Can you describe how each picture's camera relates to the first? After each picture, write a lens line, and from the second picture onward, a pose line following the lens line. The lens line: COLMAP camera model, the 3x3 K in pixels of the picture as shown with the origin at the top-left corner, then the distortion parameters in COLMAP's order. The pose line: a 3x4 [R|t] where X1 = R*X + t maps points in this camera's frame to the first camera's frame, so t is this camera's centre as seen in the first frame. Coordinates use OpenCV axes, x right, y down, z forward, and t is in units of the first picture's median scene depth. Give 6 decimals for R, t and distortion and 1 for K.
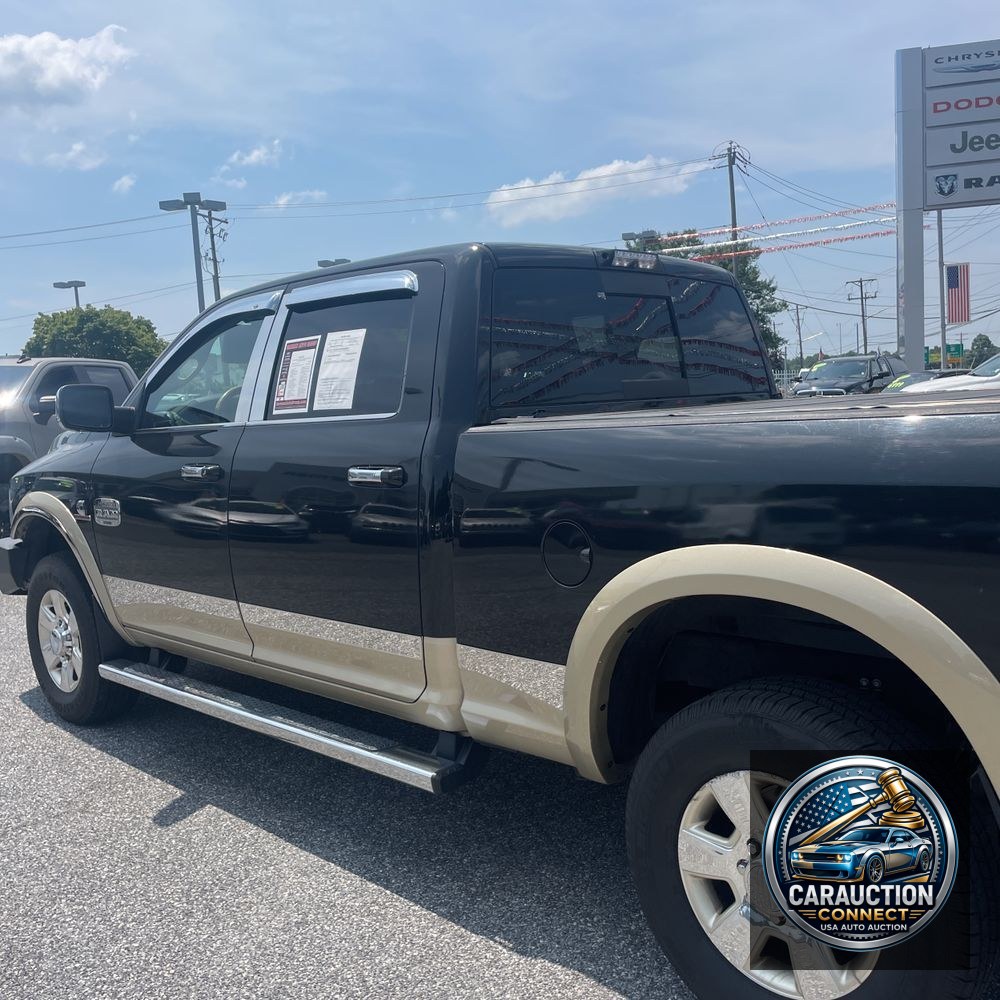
lens RADIAL K [[1003.3, 0, 505.3], [0, 1003.3, 486.8], [0, 0, 1]] dist [0.112289, -0.156928]
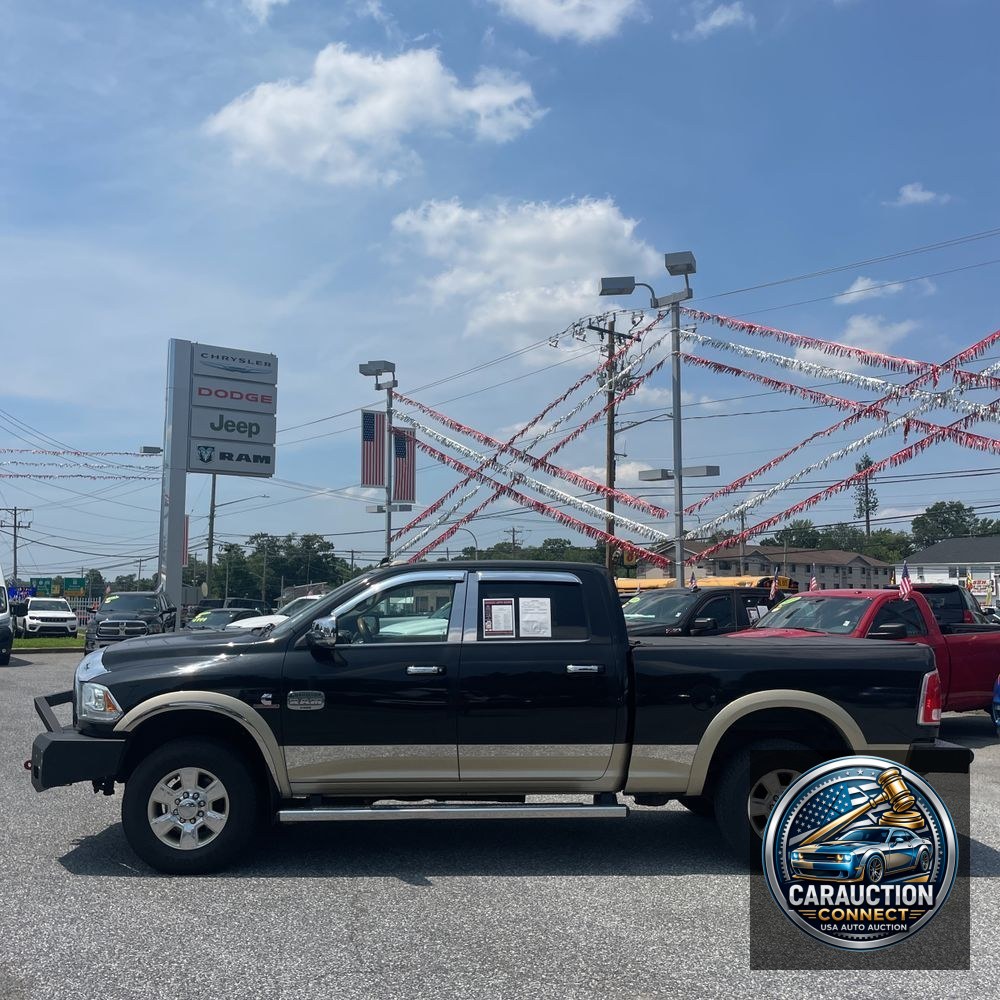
lens RADIAL K [[1005.9, 0, 502.4], [0, 1005.9, 477.5], [0, 0, 1]] dist [0.108442, -0.141445]
pose [[0.674988, 0.144143, 0.723611, -1.279443], [0.028609, 0.974881, -0.220883, 0.041951], [-0.737273, 0.169795, 0.653909, -0.244633]]
